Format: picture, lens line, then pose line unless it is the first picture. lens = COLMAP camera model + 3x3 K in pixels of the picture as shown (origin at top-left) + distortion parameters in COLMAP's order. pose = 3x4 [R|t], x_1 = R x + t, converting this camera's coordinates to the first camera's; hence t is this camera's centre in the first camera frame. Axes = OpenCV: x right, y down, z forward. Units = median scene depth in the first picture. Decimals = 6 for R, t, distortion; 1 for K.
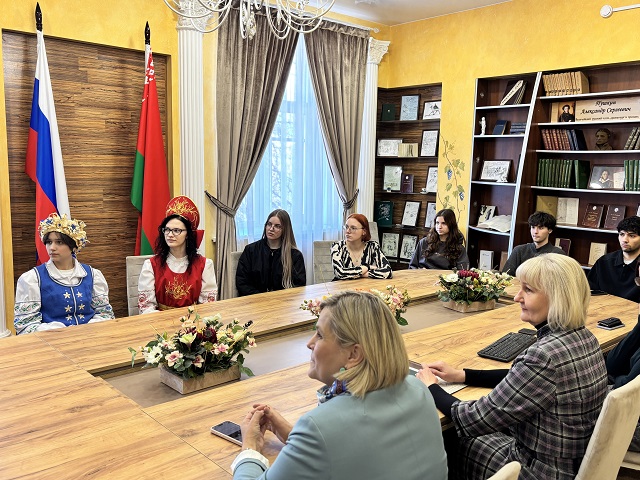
lens RADIAL K [[572.4, 0, 317.9], [0, 572.4, 238.0], [0, 0, 1]] dist [0.028433, -0.012986]
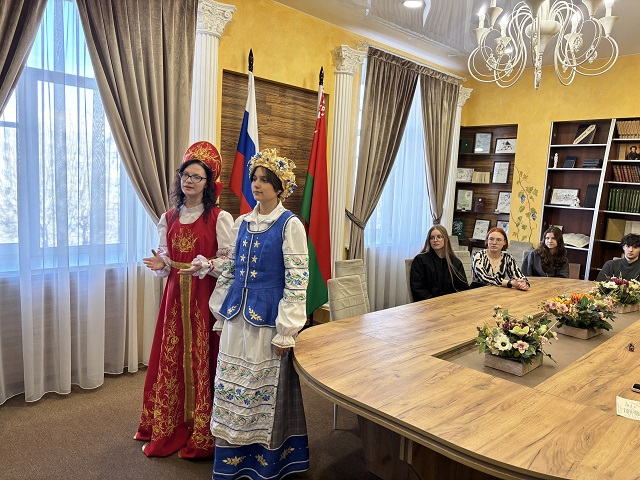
lens RADIAL K [[481.4, 0, 320.0], [0, 481.4, 238.7], [0, 0, 1]] dist [0.026855, -0.006036]
pose [[0.998342, 0.025058, 0.051828, -0.288876], [-0.024271, 0.999581, -0.015748, 0.001378], [-0.052201, 0.014464, 0.998532, -0.008425]]
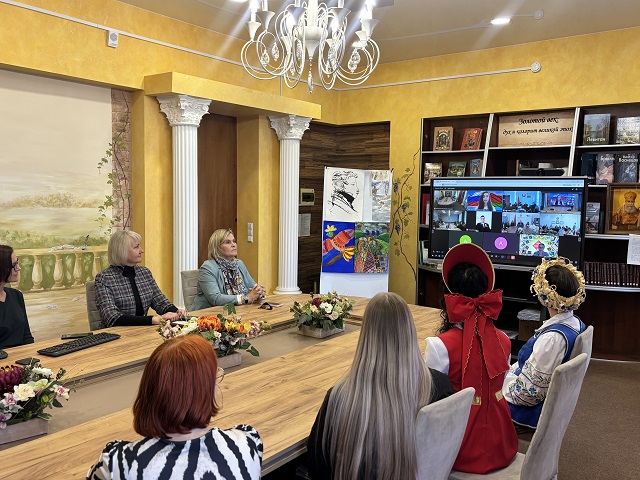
lens RADIAL K [[572.4, 0, 318.3], [0, 572.4, 239.3], [0, 0, 1]] dist [0.028433, -0.012986]
pose [[-0.981219, -0.026592, -0.191057, -0.134714], [-0.066697, 0.976134, 0.206674, -0.116599], [0.181001, 0.215535, -0.959574, 0.854563]]
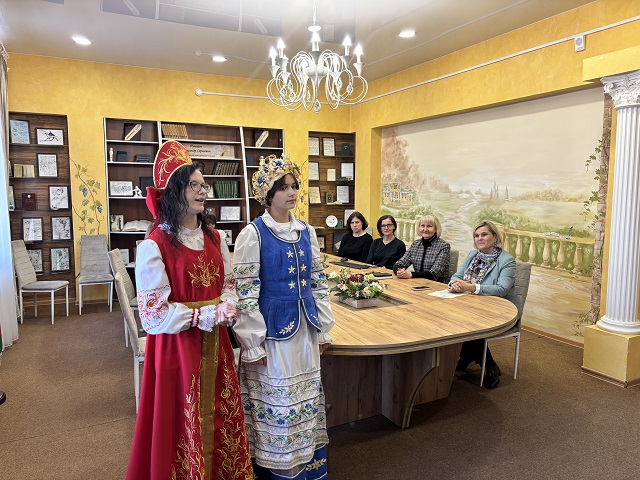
lens RADIAL K [[481.4, 0, 314.9], [0, 481.4, 236.2], [0, 0, 1]] dist [0.026855, -0.006036]
pose [[0.274106, -0.114332, 0.954879, -0.713149], [0.128634, 0.988345, 0.081413, -0.045138], [-0.953058, 0.100514, 0.285619, 0.285781]]
